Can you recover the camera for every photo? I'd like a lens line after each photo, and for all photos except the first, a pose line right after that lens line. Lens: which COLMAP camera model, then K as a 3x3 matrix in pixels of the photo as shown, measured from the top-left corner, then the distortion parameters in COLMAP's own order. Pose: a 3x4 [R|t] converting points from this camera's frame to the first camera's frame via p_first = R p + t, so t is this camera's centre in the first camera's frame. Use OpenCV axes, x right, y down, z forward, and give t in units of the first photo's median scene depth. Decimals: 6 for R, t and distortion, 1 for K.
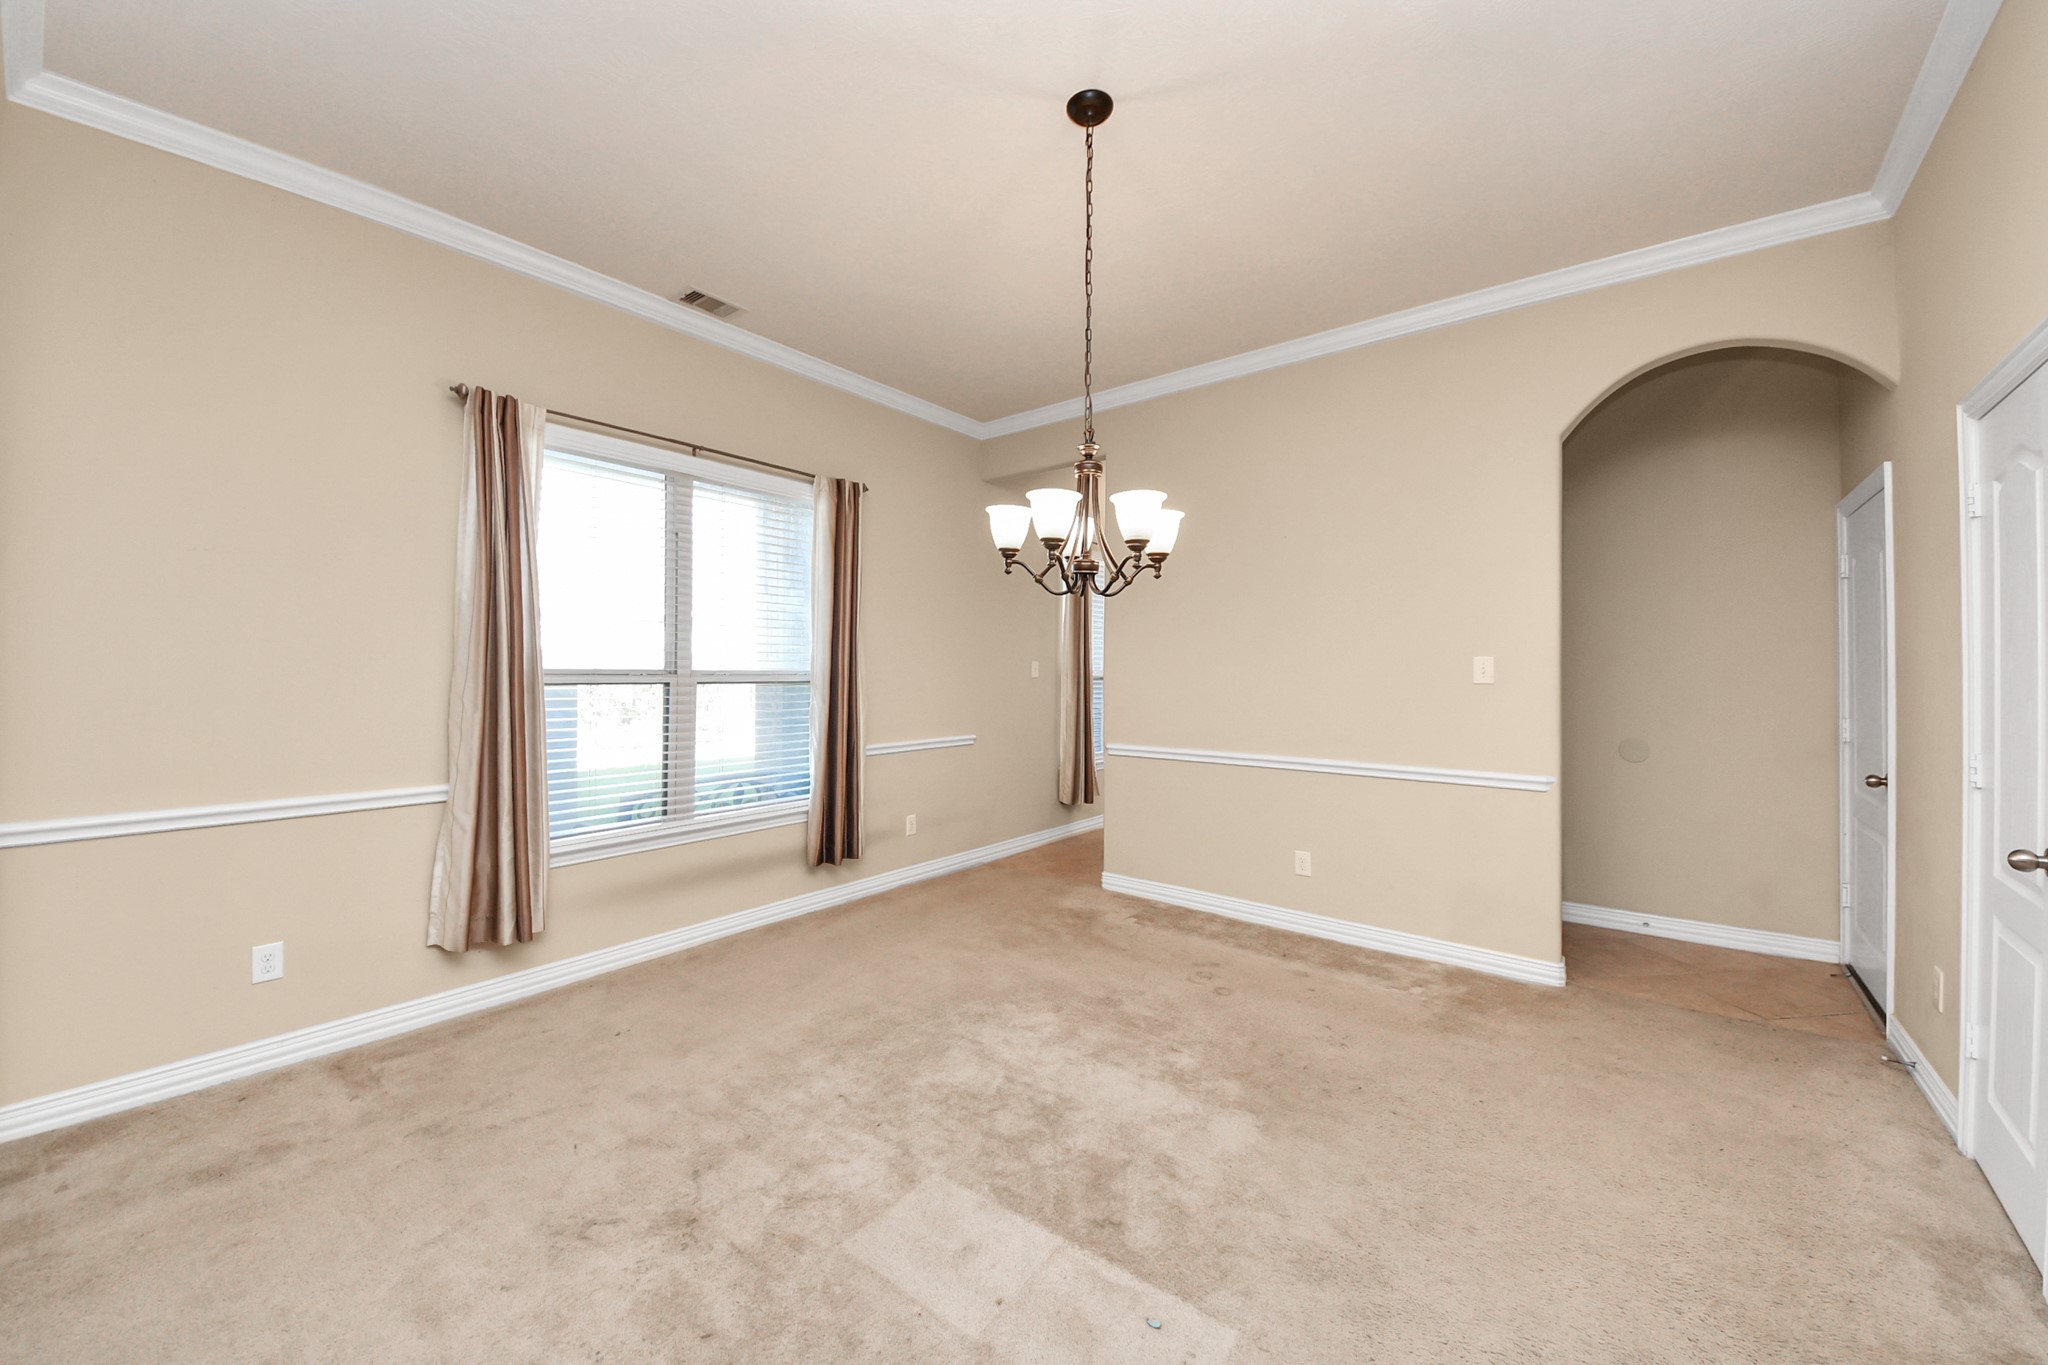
lens RADIAL K [[734.8, 0, 1010.3], [0, 734.8, 665.5], [0, 0, 1]] dist [0.004137, -0.005560]
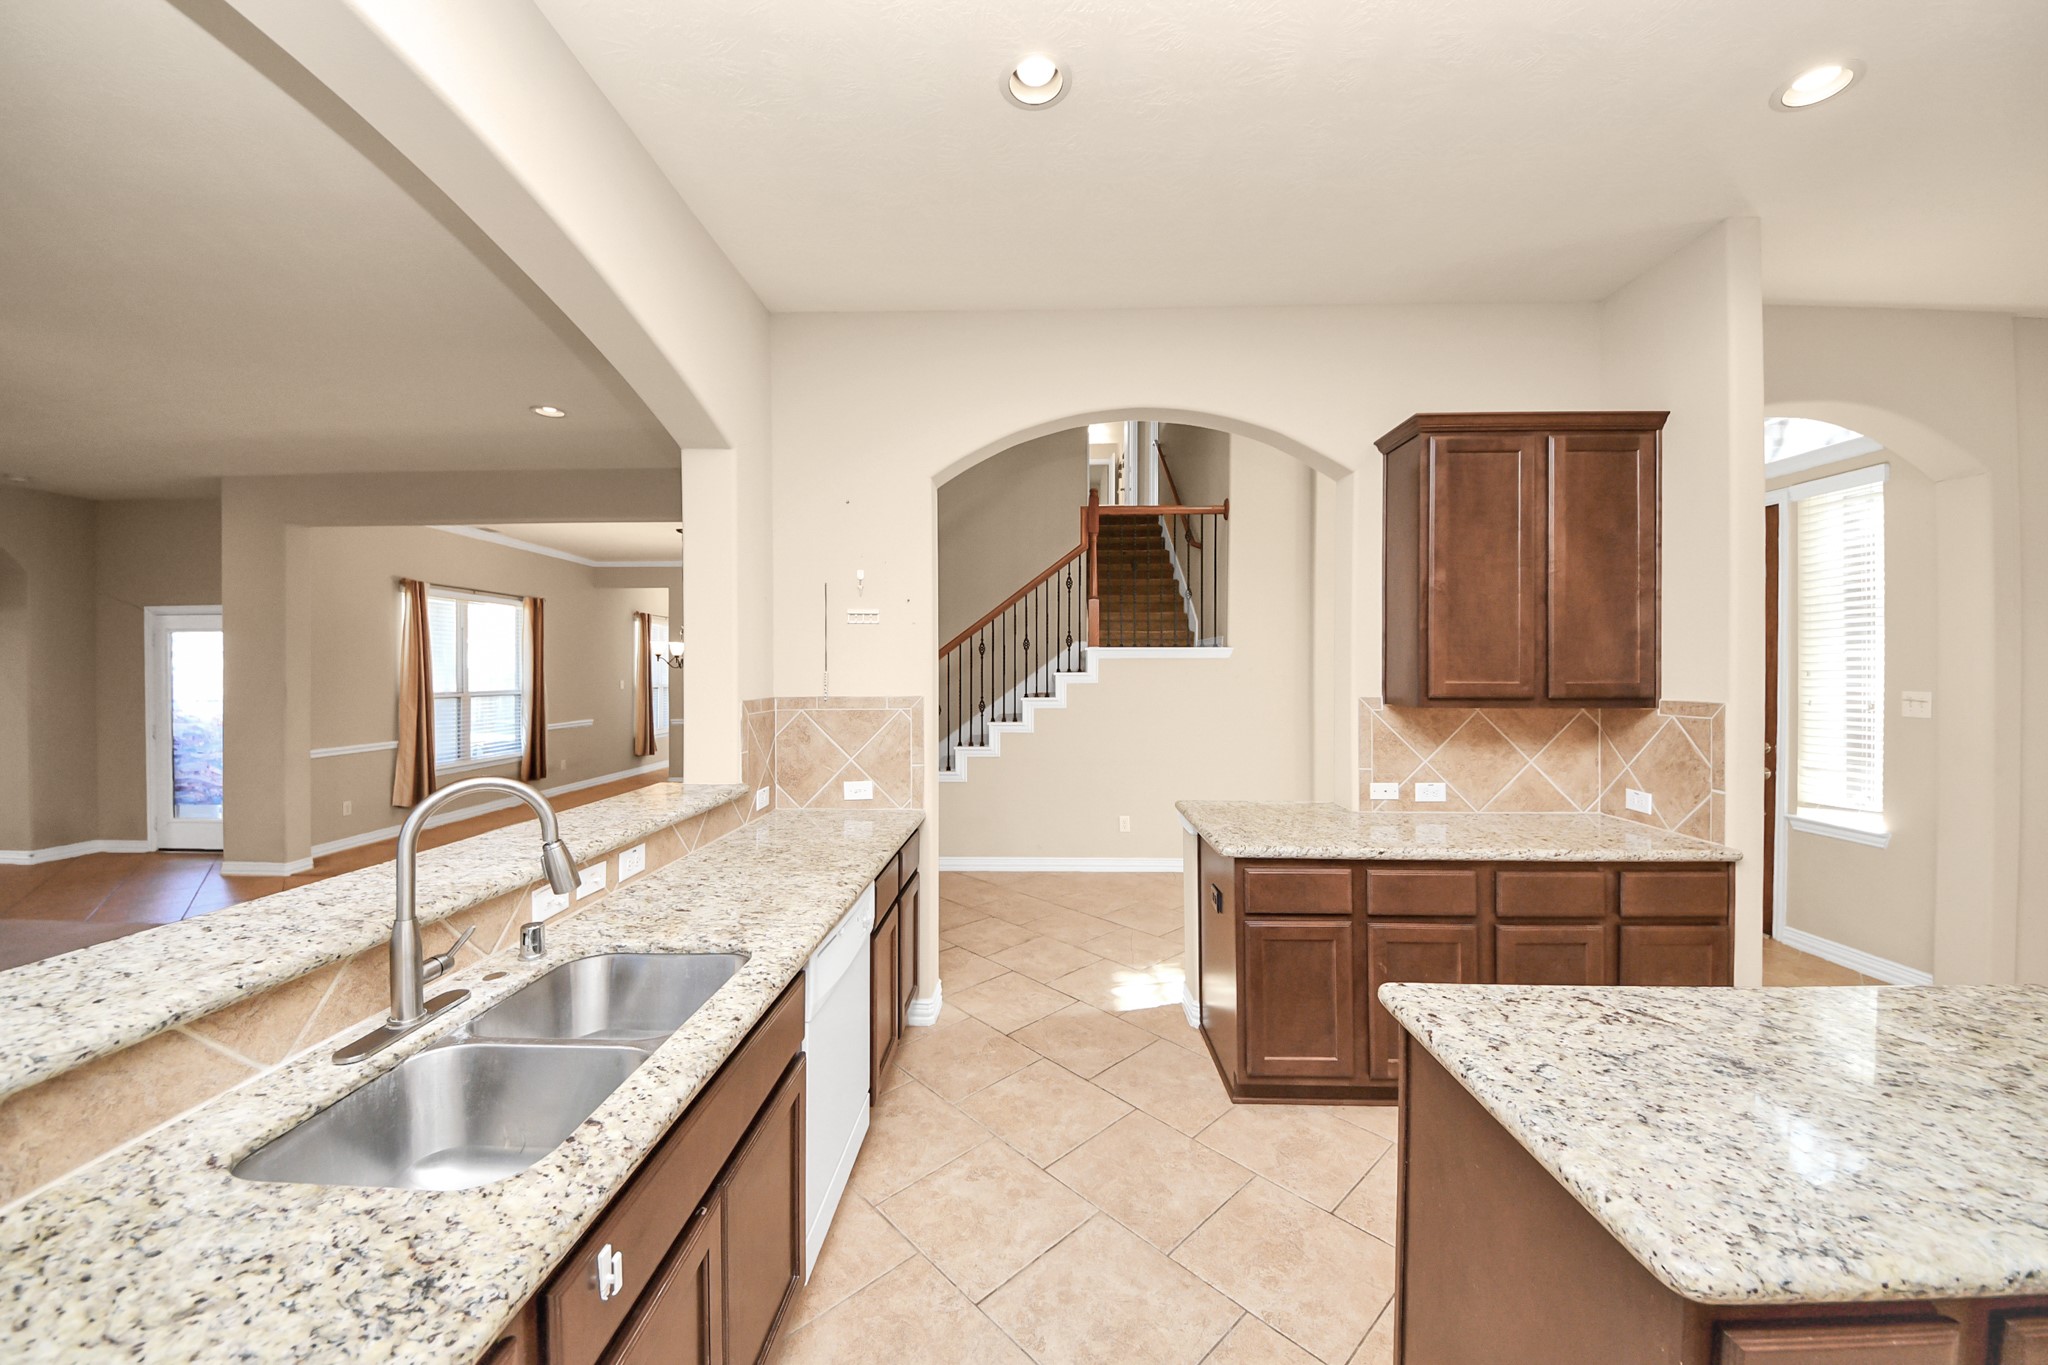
lens RADIAL K [[734.8, 0, 1028.7], [0, 734.8, 675.4], [0, 0, 1]] dist [0.004137, -0.005560]
pose [[0.779290, -0.010897, 0.626569, -0.462022], [0.000380, 0.999857, 0.016916, -0.069091], [-0.626663, -0.012944, 0.779183, -1.557642]]
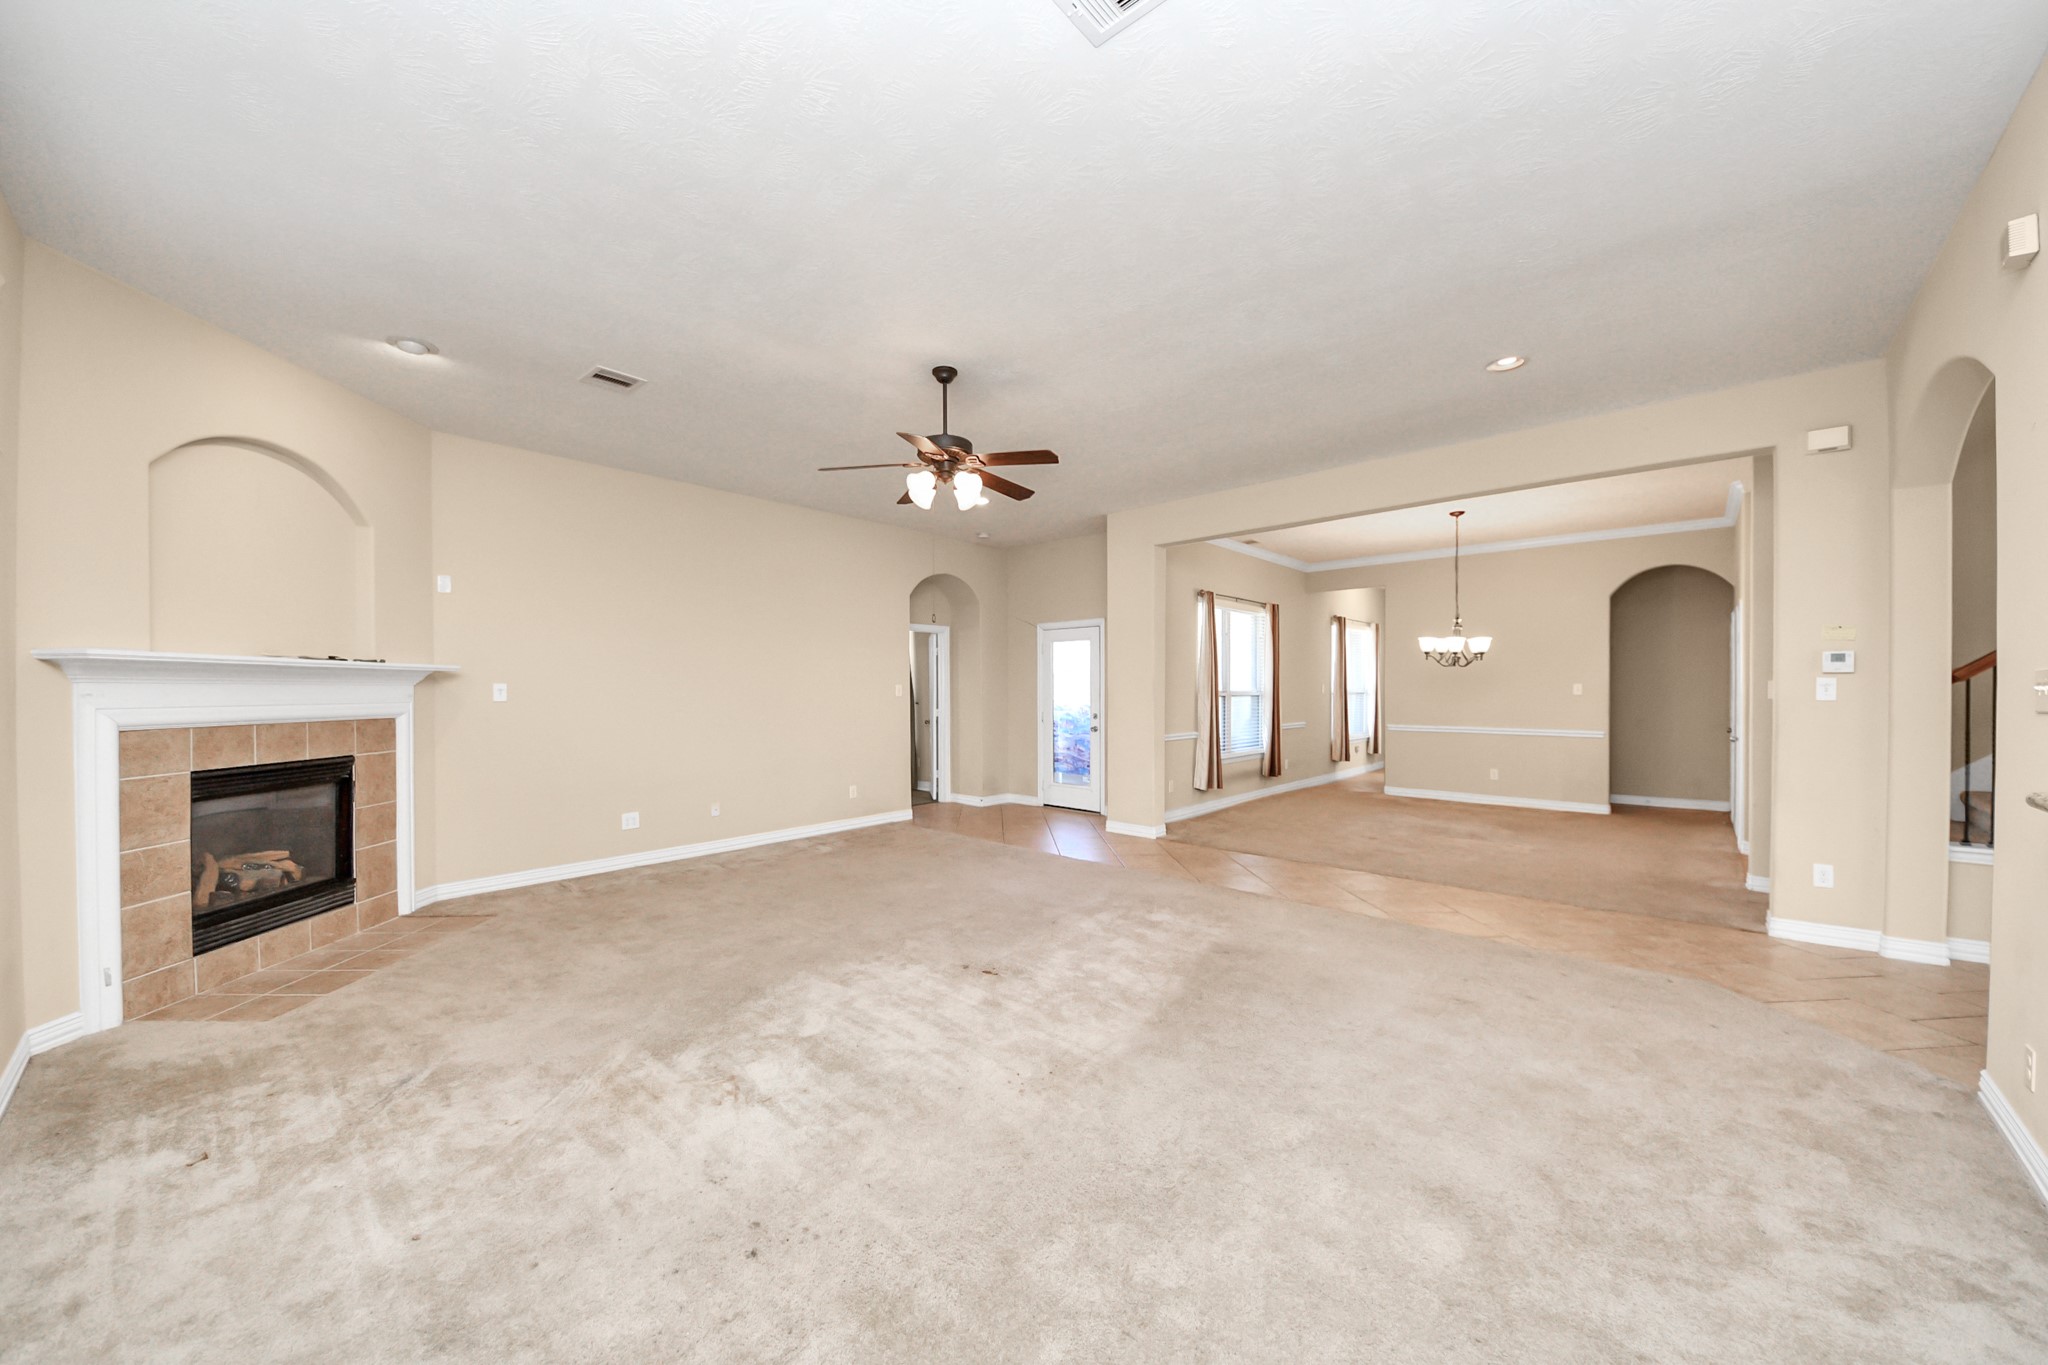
lens RADIAL K [[734.8, 0, 1017.4], [0, 734.8, 693.3], [0, 0, 1]] dist [0.004137, -0.005560]
pose [[0.999138, -0.005110, -0.041192, -0.930838], [0.005813, 0.999839, 0.016969, -0.026840], [0.041098, -0.017194, 0.999007, -1.268909]]
